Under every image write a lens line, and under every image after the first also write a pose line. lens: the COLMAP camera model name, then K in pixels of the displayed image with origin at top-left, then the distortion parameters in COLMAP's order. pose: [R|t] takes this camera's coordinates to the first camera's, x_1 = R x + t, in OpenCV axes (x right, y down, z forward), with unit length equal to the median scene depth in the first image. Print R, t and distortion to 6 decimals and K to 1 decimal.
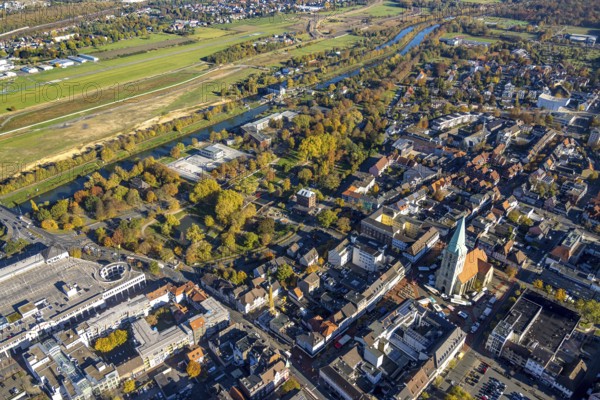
lens RADIAL K [[1397.2, 0, 300.0], [0, 1397.2, 199.9], [0, 0, 1]] dist [0.060385, 0.000000]
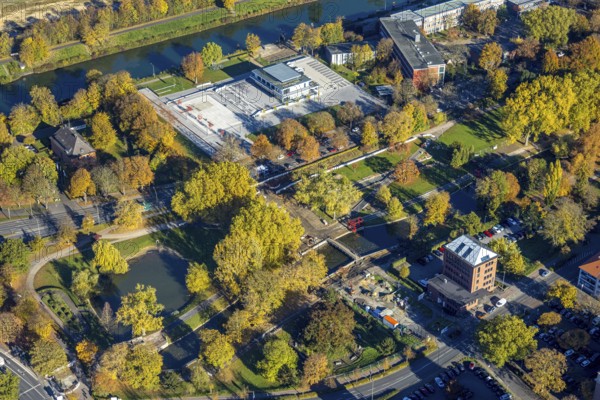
lens RADIAL K [[1397.2, 0, 300.0], [0, 1397.2, 200.0], [0, 0, 1]] dist [0.060385, 0.000000]
pose [[0.883425, 0.207541, -0.420103, 0.112154], [-0.105400, 0.961600, 0.253410, -0.102152], [0.456564, -0.179590, 0.871376, 0.669188]]
